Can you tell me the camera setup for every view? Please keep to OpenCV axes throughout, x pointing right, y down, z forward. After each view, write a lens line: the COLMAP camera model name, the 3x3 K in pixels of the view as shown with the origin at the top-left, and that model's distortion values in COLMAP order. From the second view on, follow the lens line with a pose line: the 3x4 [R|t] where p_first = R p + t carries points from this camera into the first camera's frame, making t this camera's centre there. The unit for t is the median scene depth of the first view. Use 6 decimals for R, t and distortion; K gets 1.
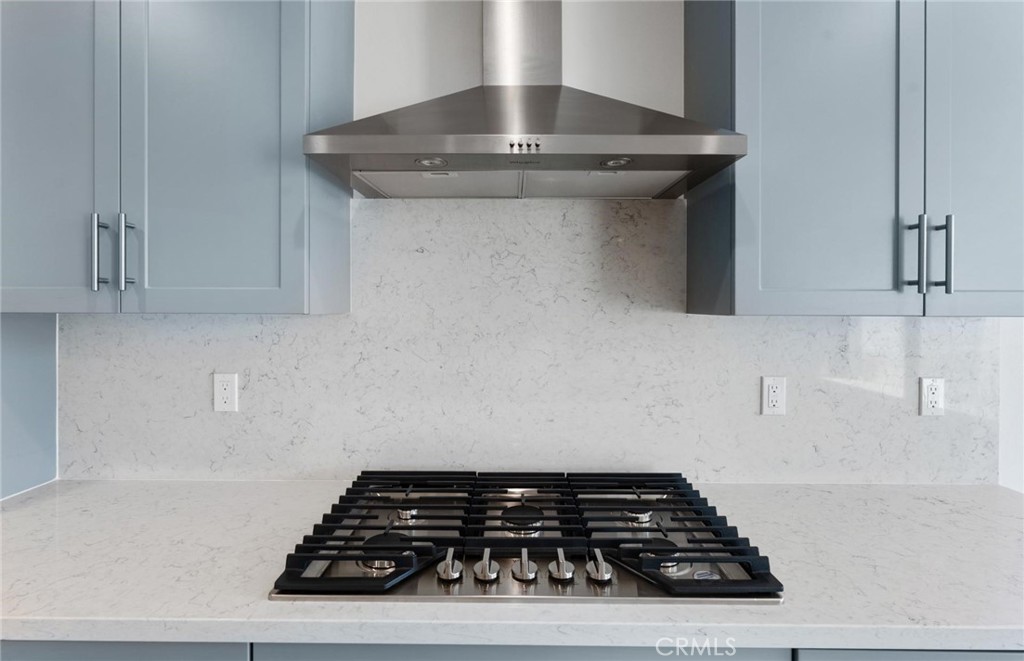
lens RADIAL K [[475.7, 0, 509.7], [0, 475.7, 303.9], [0, 0, 1]] dist [0.000326, 0.000127]
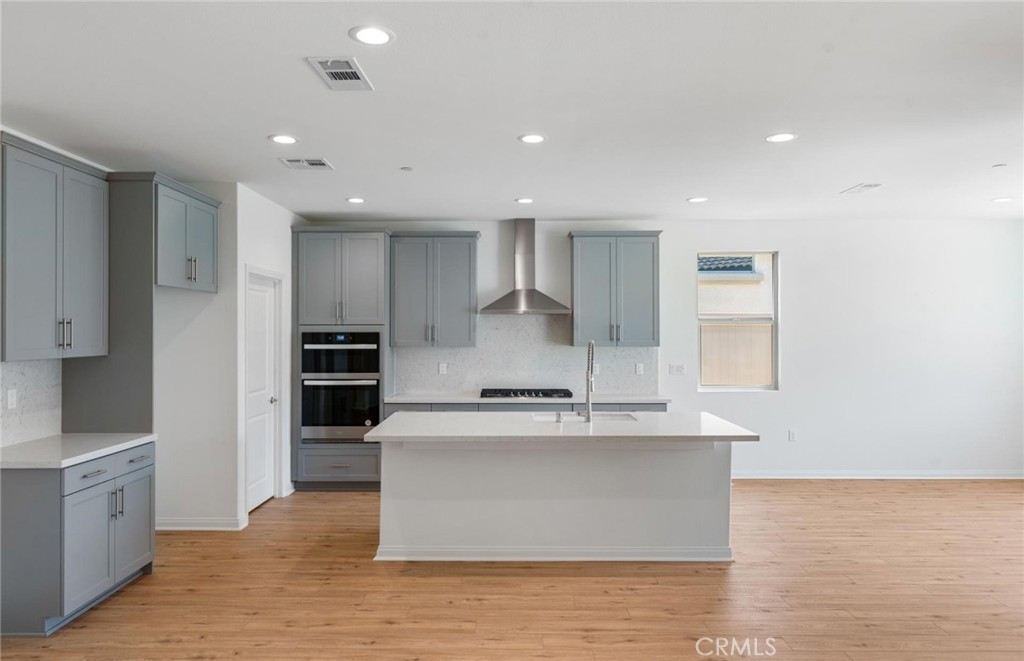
lens RADIAL K [[737.3, 0, 515.6], [0, 737.3, 328.4], [0, 0, 1]] dist [-0.001152, -0.000106]
pose [[0.999995, -0.003077, 0.001136, -0.051956], [0.003085, 0.999970, -0.007098, -0.076301], [-0.001115, 0.007102, 0.999974, -4.551666]]
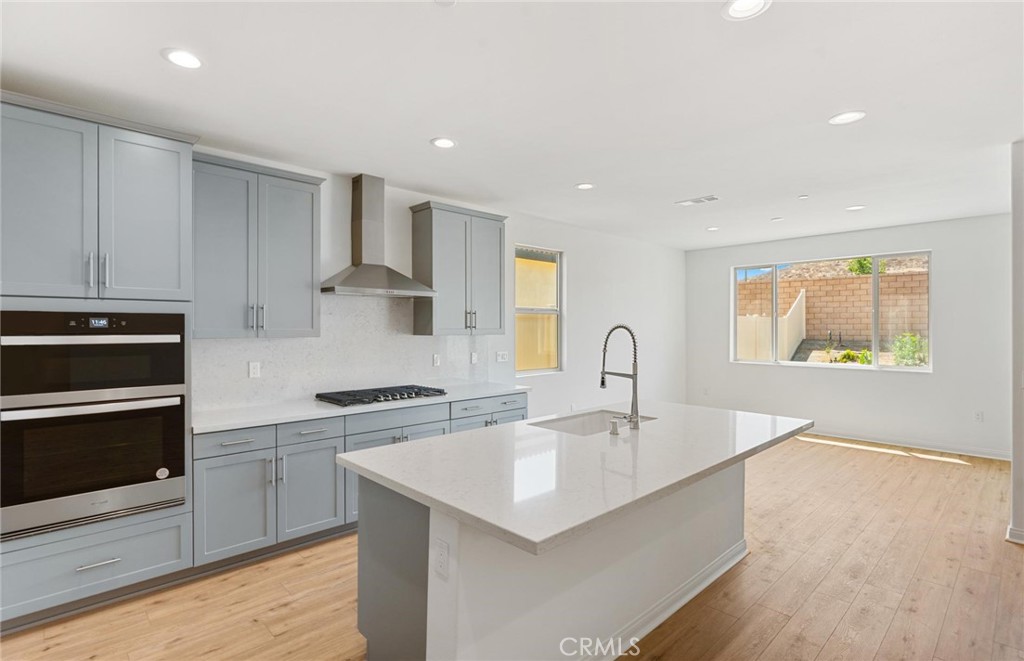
lens RADIAL K [[501.1, 0, 512.0], [0, 501.1, 330.5], [0, 0, 1]] dist [-0.001451, -0.000148]
pose [[0.718135, -0.006555, 0.695873, -1.448751], [0.003502, 0.999977, 0.005805, -0.028903], [-0.695895, -0.001732, 0.718141, -1.806877]]
